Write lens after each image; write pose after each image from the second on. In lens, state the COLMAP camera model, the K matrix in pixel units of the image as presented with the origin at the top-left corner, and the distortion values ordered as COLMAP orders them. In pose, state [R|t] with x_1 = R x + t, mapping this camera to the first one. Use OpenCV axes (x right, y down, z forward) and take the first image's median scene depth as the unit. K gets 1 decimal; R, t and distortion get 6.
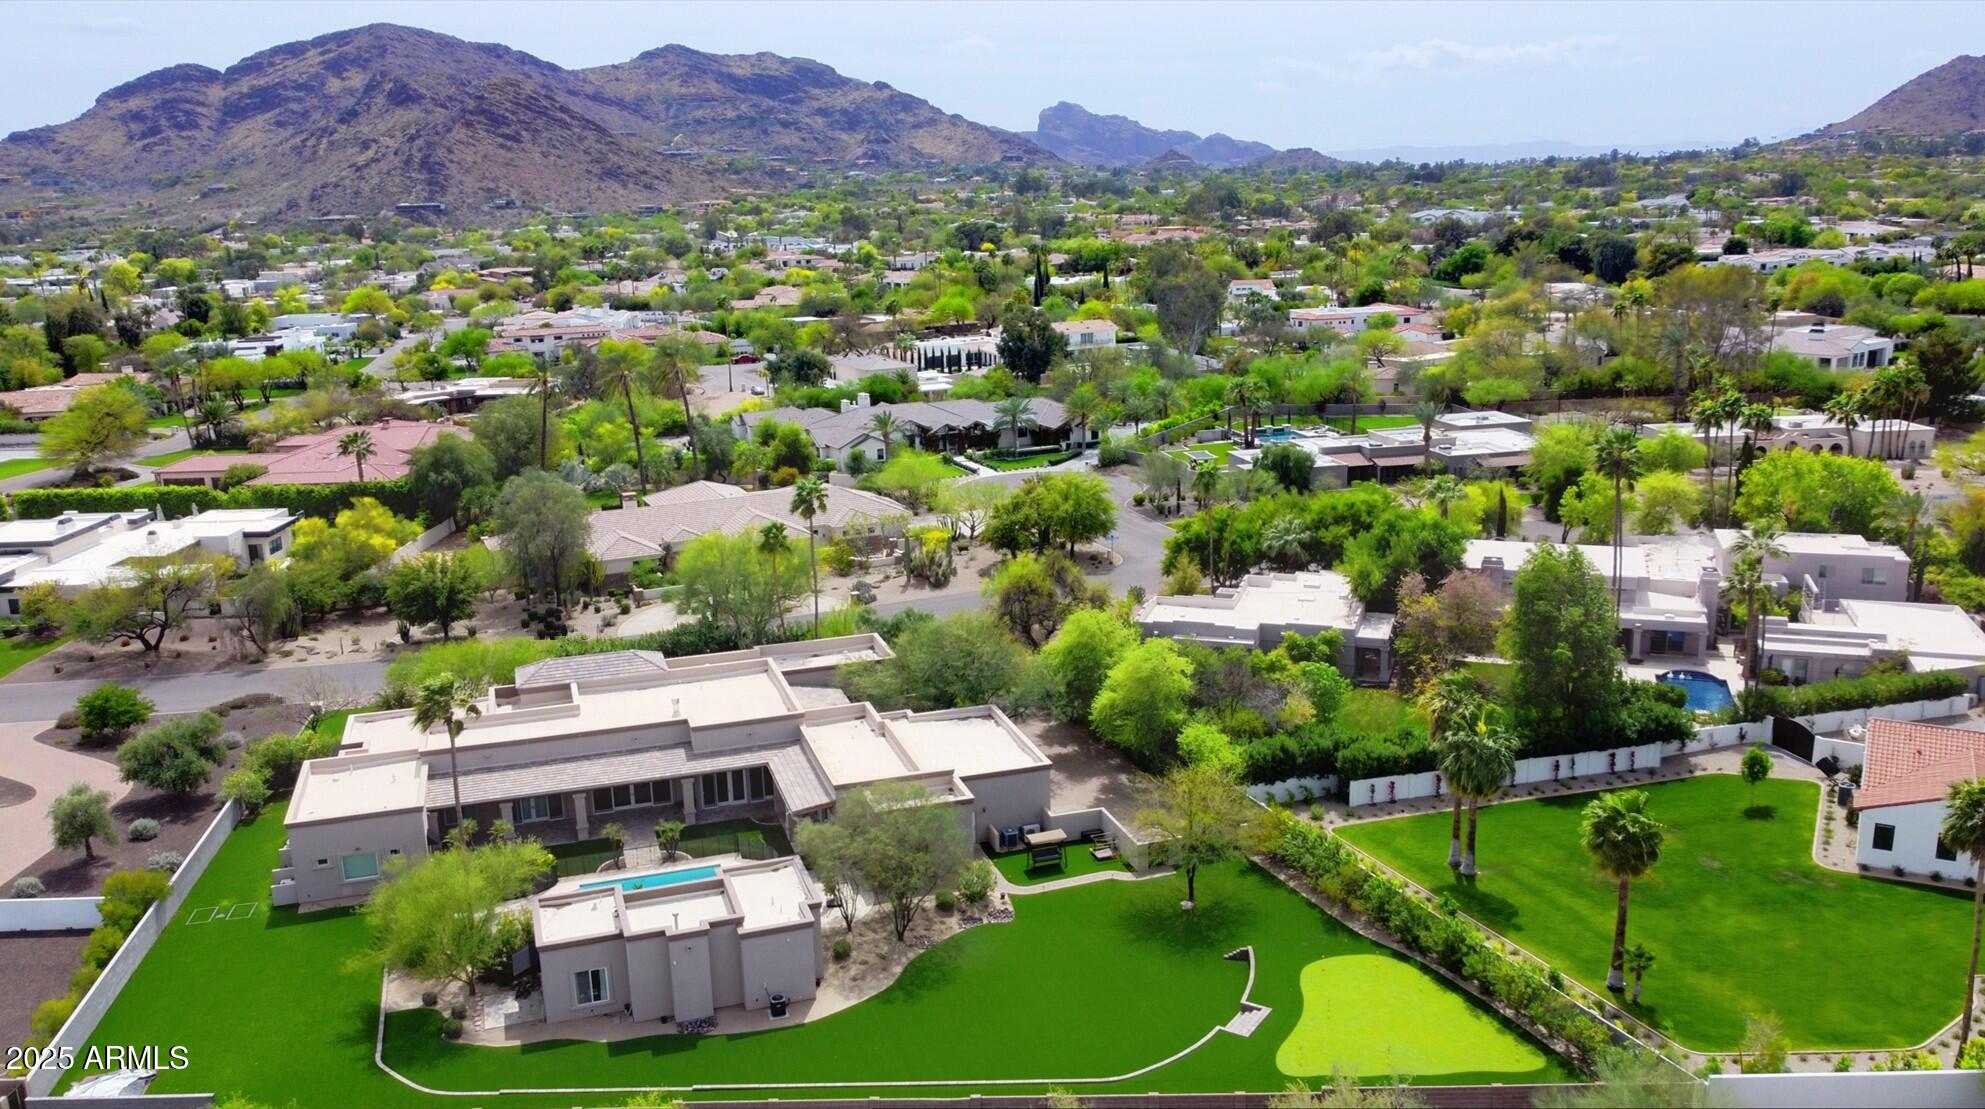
lens RADIAL K [[1438.8, 0, 992.5], [0, 1438.8, 554.5], [0, 0, 1]] dist [0.001502, 0.002722]
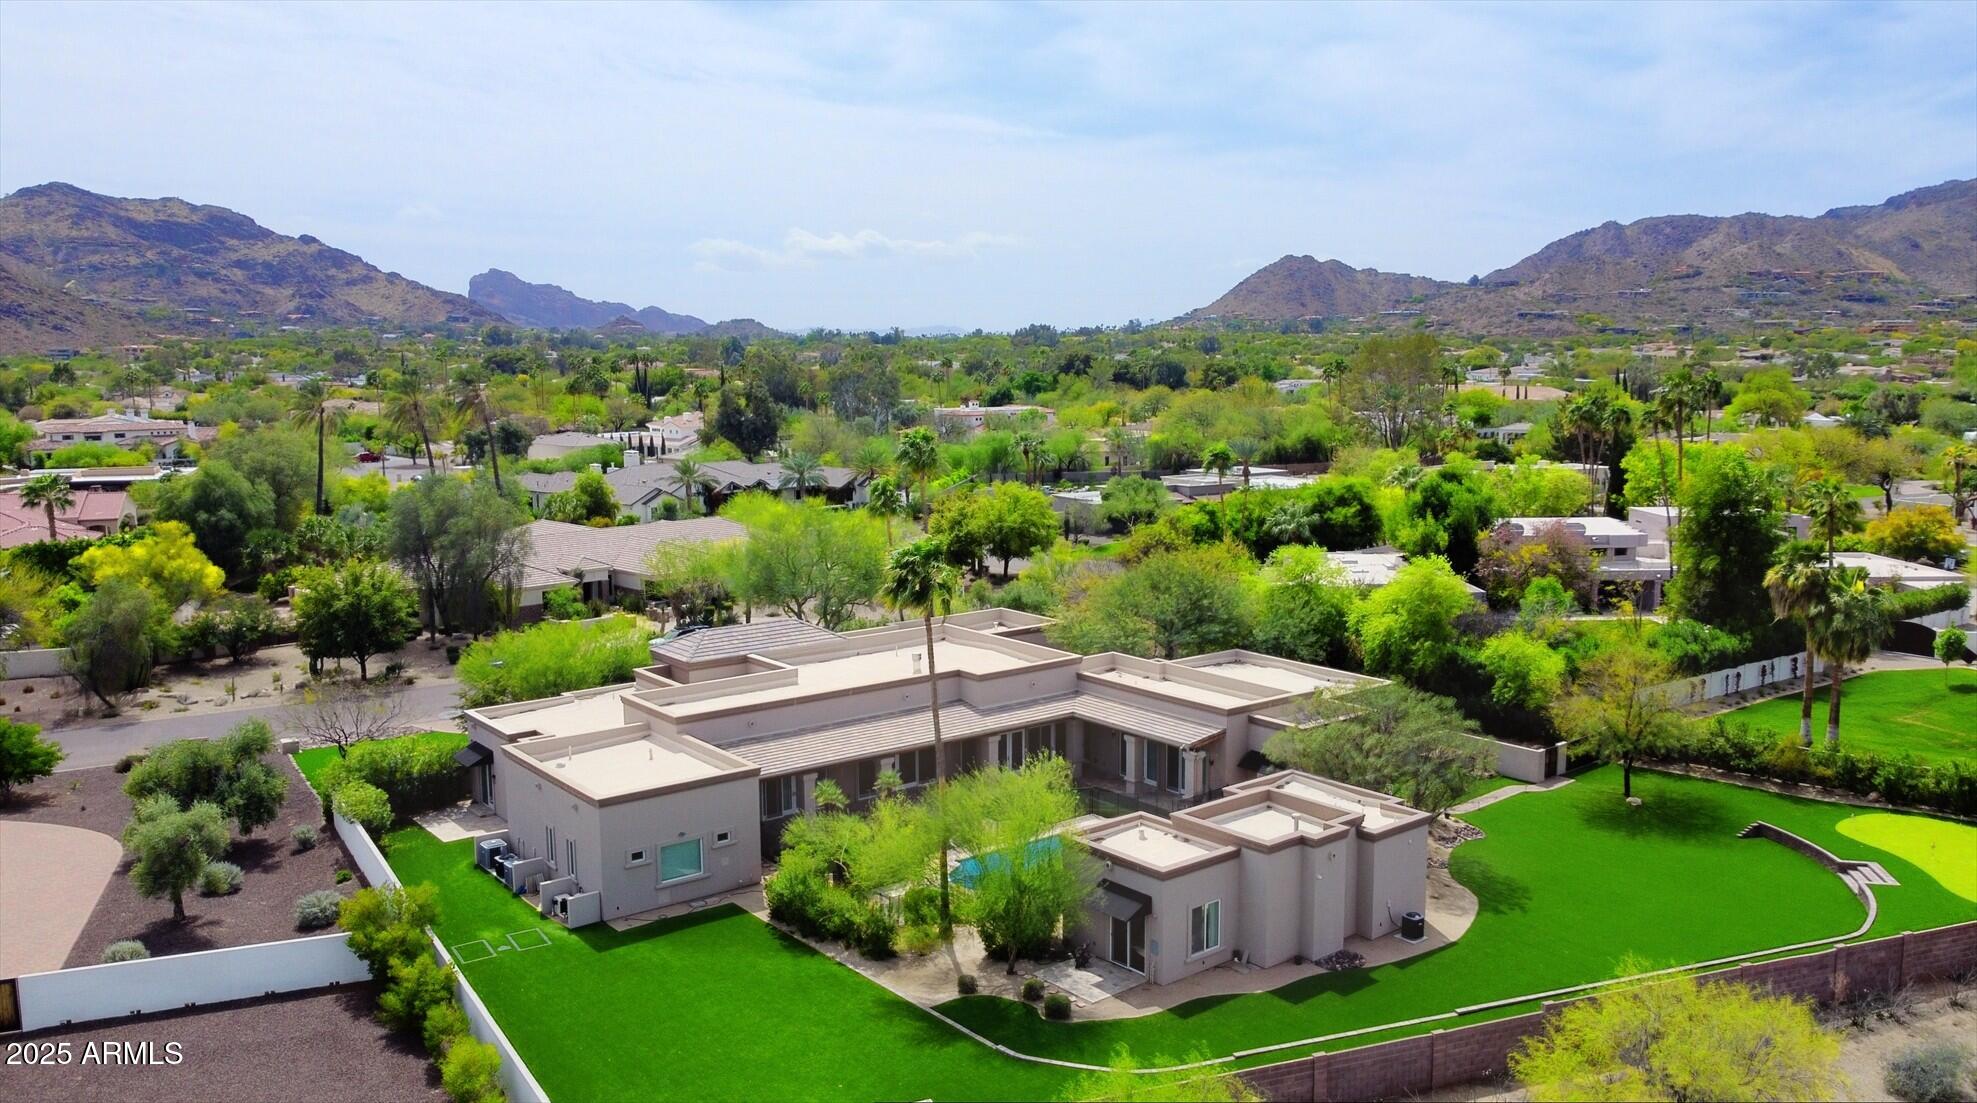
lens RADIAL K [[1465.2, 0, 988.5], [0, 1465.2, 551.5], [0, 0, 1]] dist [-0.009429, 0.005887]
pose [[0.940767, -0.036350, 0.337099, -0.526338], [0.073032, 0.992623, -0.096778, 0.145515], [-0.331094, 0.115665, 0.936482, 0.263254]]
